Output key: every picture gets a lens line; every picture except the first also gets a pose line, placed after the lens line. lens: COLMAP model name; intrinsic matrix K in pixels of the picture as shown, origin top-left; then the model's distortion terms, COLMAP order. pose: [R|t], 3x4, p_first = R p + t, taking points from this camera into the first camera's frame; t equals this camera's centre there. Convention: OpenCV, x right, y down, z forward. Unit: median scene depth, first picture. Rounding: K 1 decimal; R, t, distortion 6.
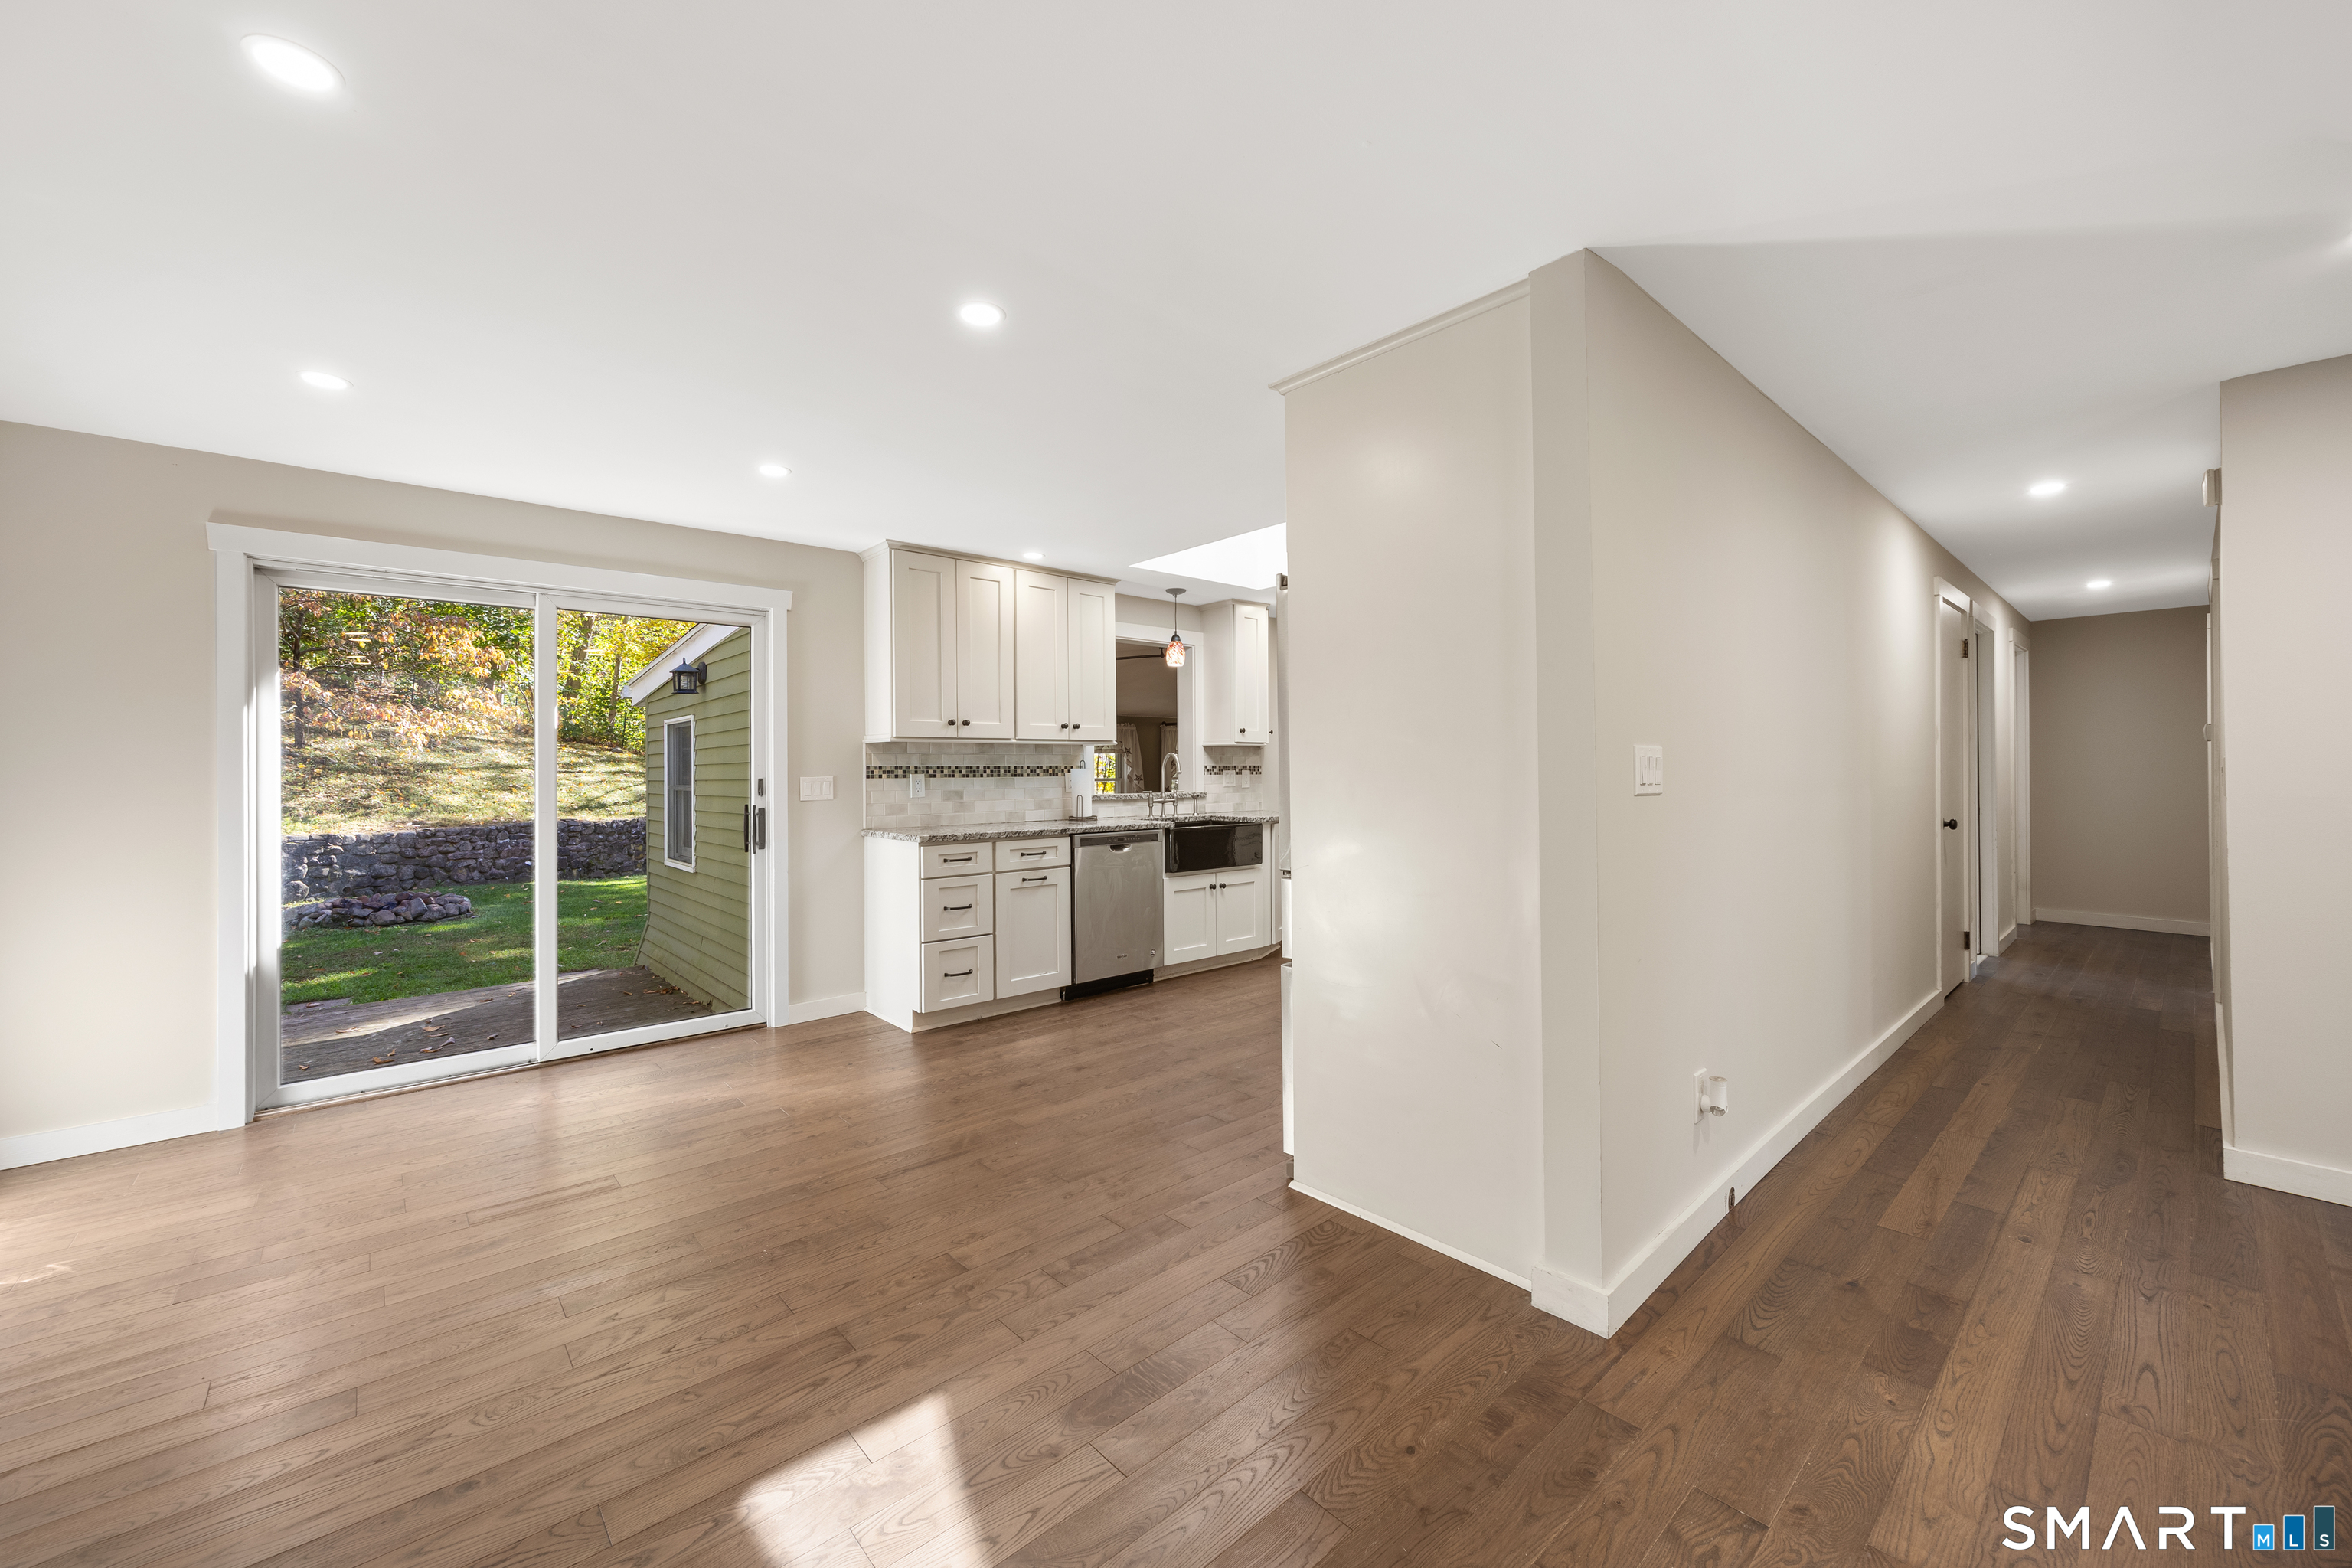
lens RADIAL K [[908.5, 0, 1169.3], [0, 908.5, 769.4], [0, 0, 1]] dist [0.000868, 0.000059]
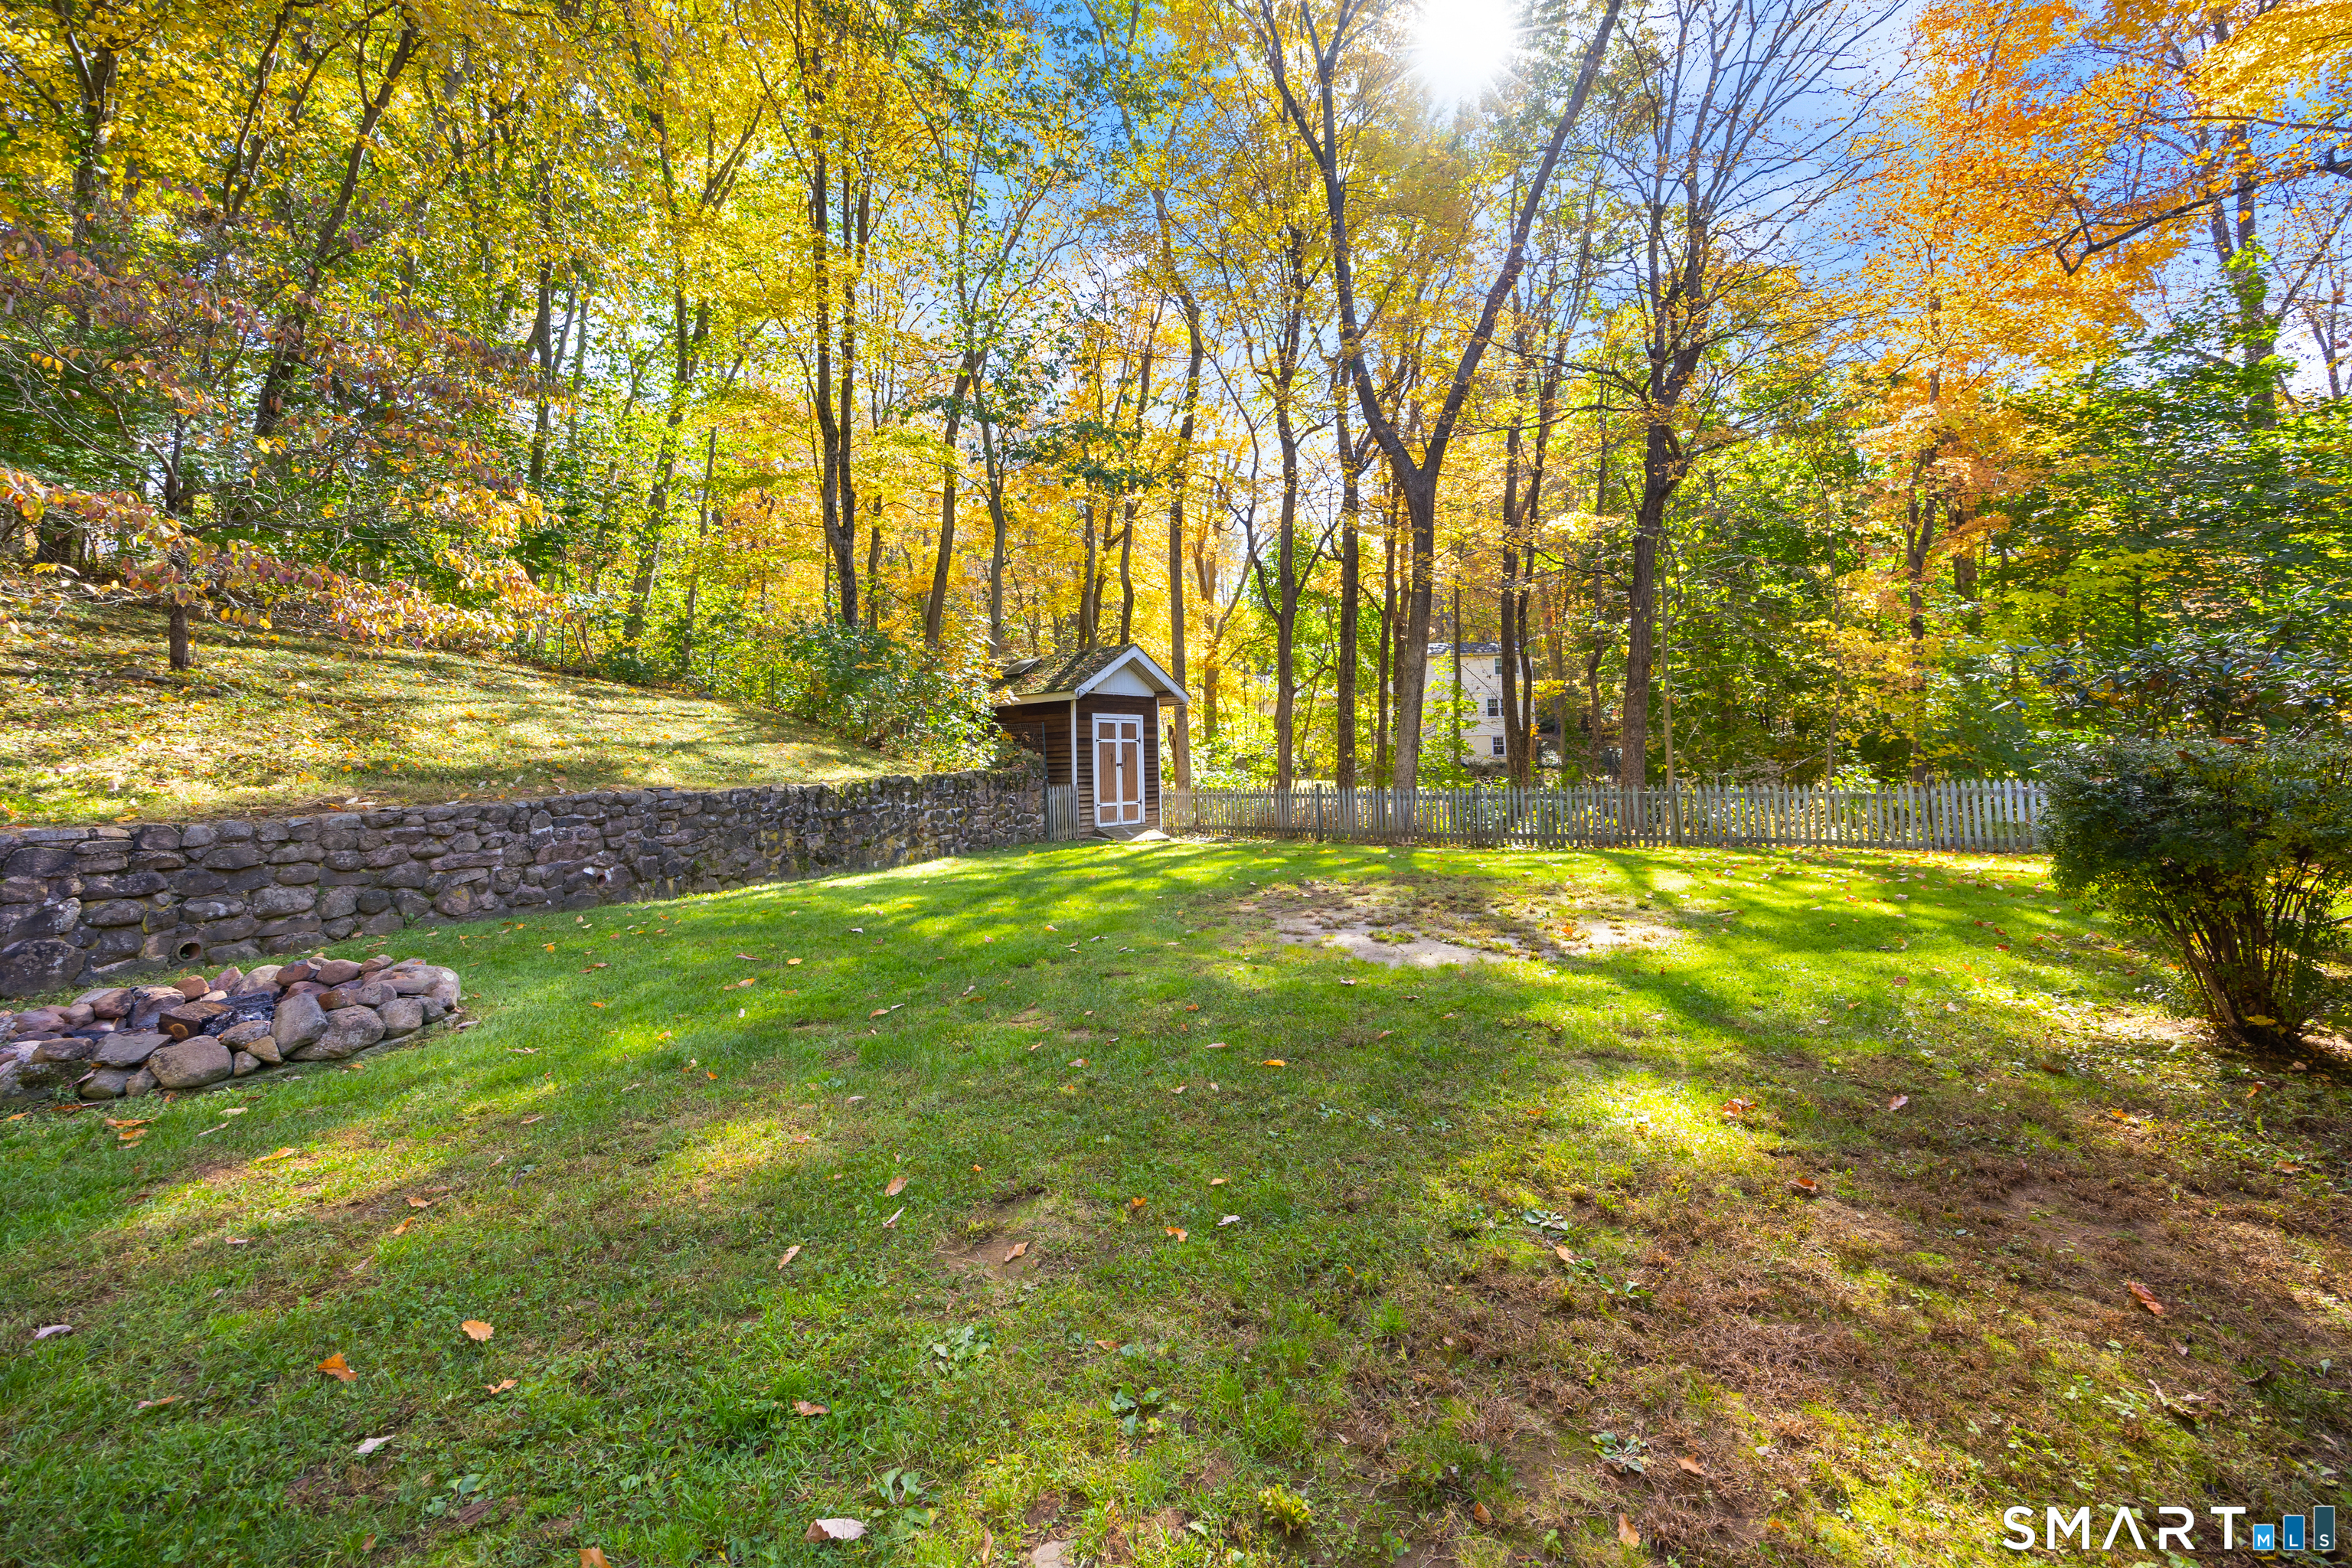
lens RADIAL K [[908.5, 0, 1169.3], [0, 908.5, 769.4], [0, 0, 1]] dist [0.000868, 0.000059]
pose [[0.998874, -0.020921, -0.042578, -1.018792], [0.022137, 0.999354, 0.028308, 0.107922], [0.041958, -0.029219, 0.998692, 1.441566]]
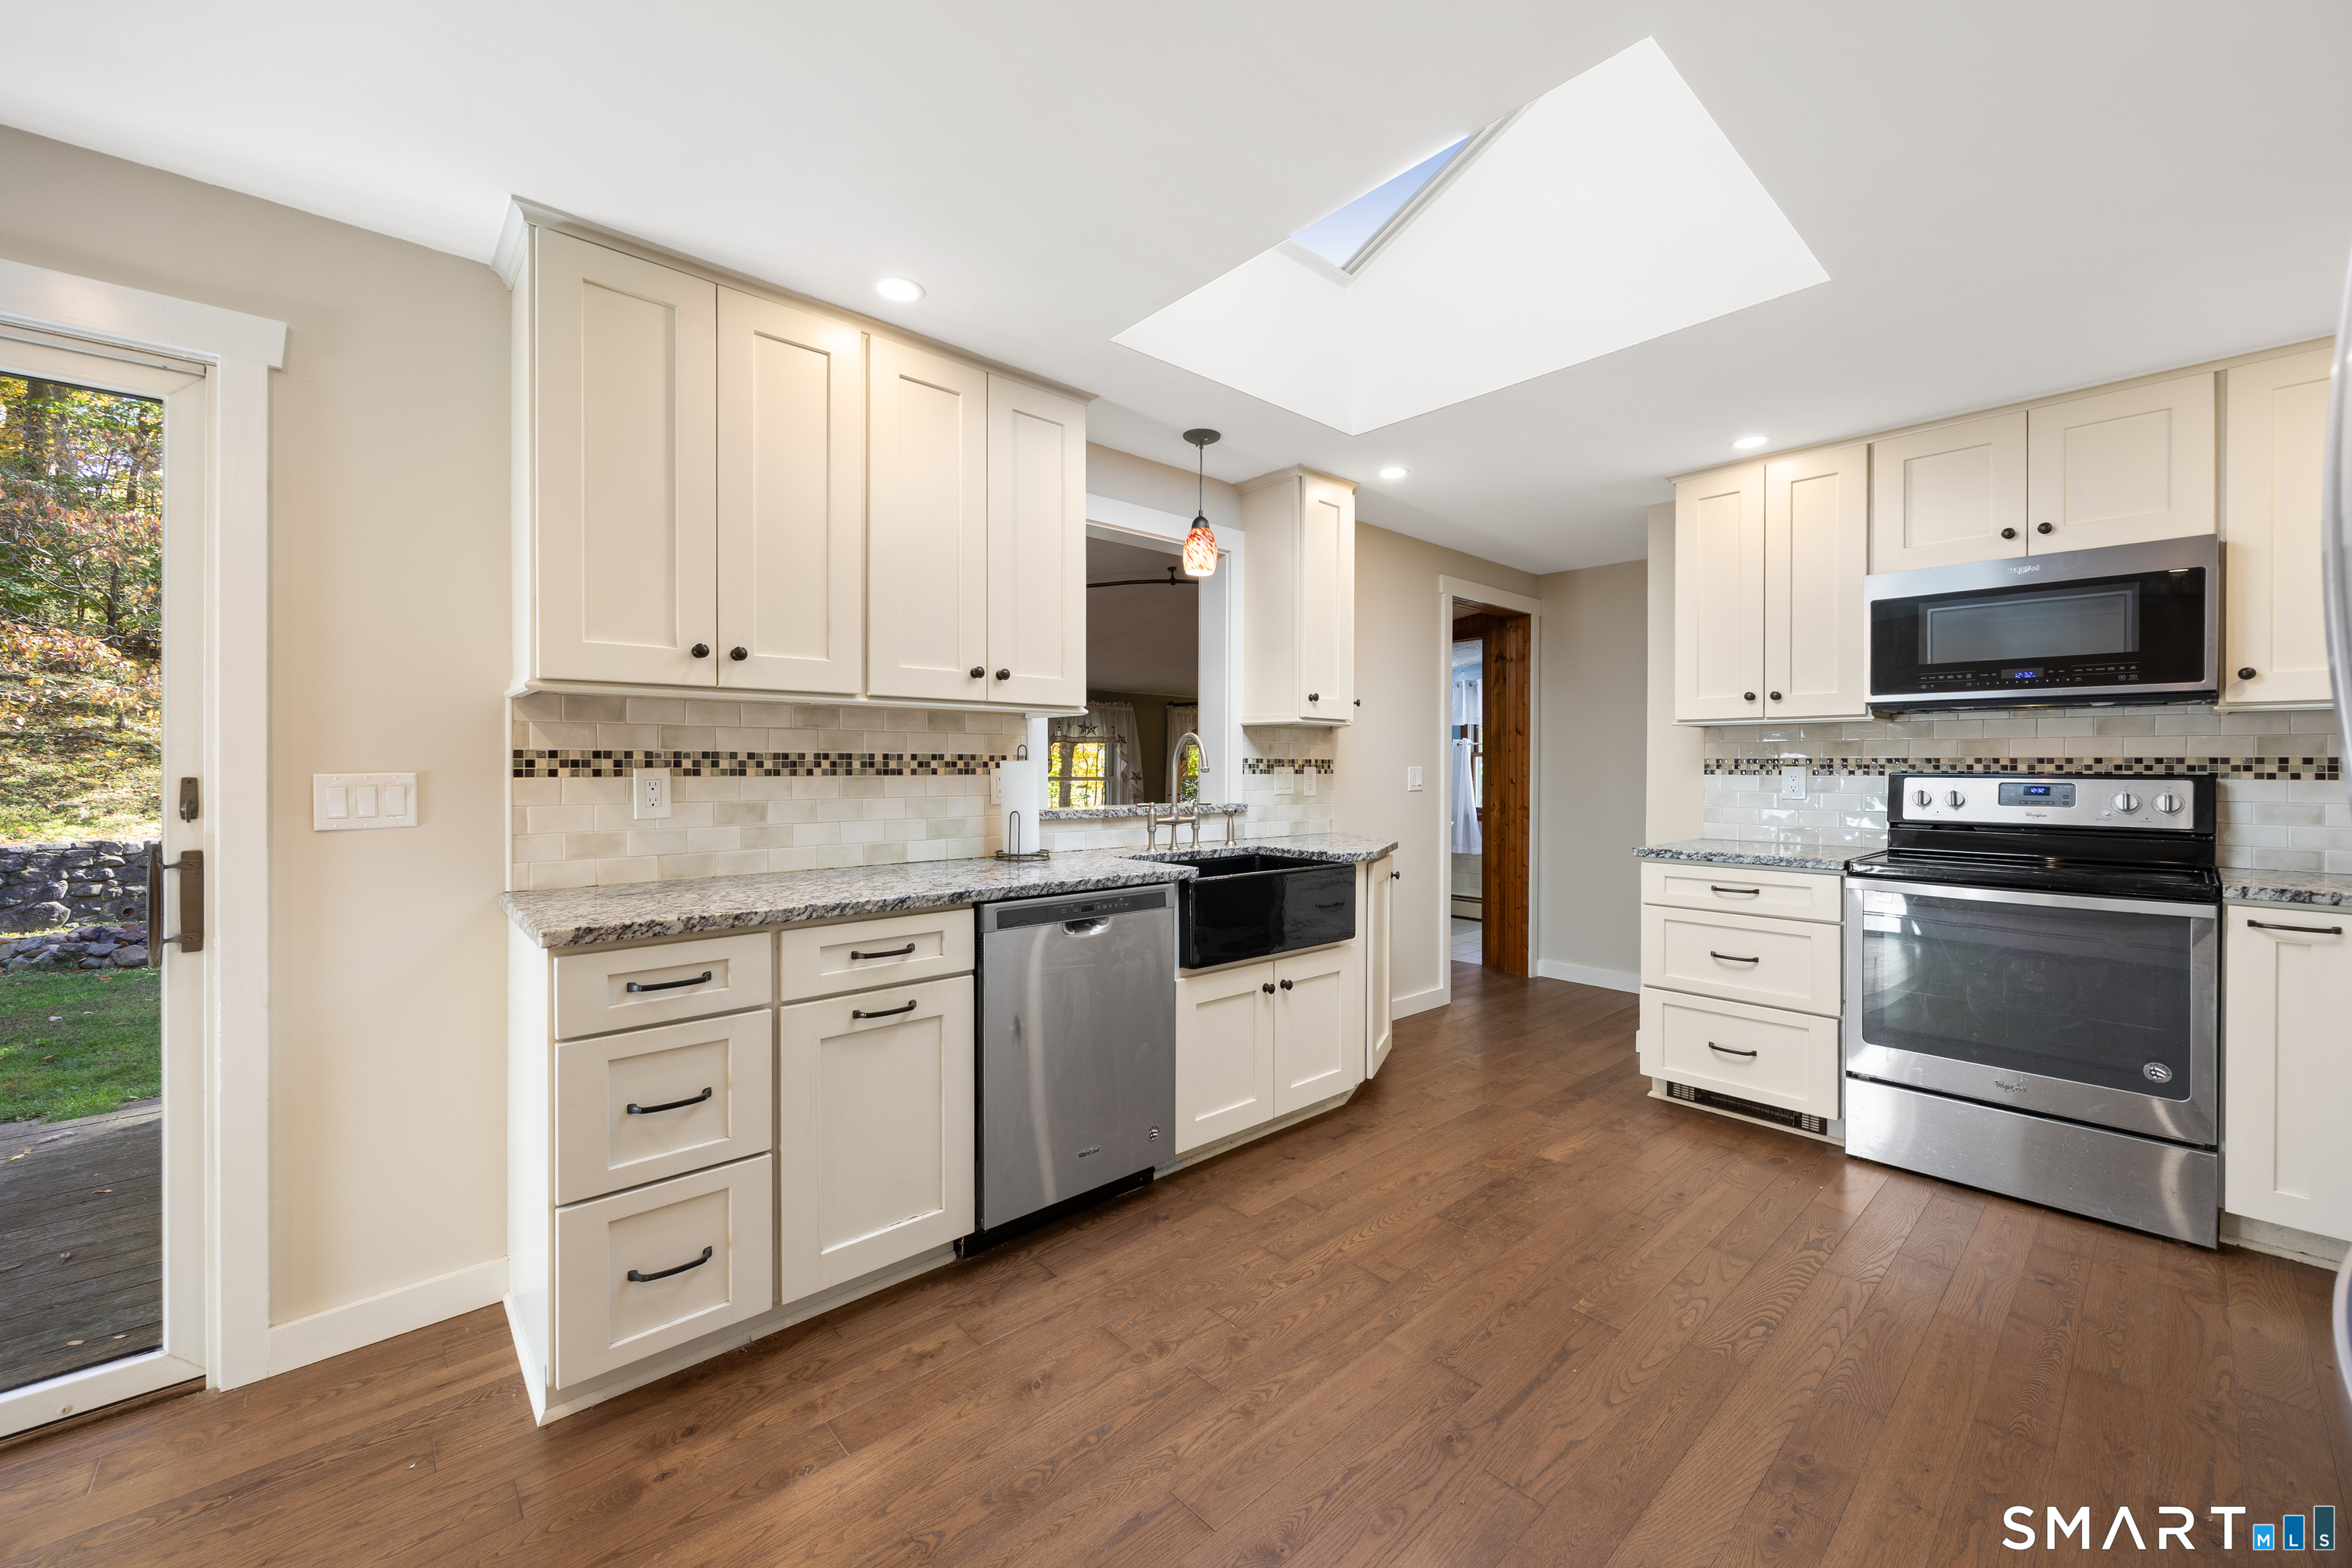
lens RADIAL K [[916.8, 0, 1176.4], [0, 916.8, 749.5], [0, 0, 1]] dist [0.000475, -0.000012]
pose [[0.999957, 0.007269, 0.005830, -0.010203], [-0.007155, 0.999787, -0.019353, 0.002501], [-0.005969, 0.019310, 0.999796, 0.496539]]
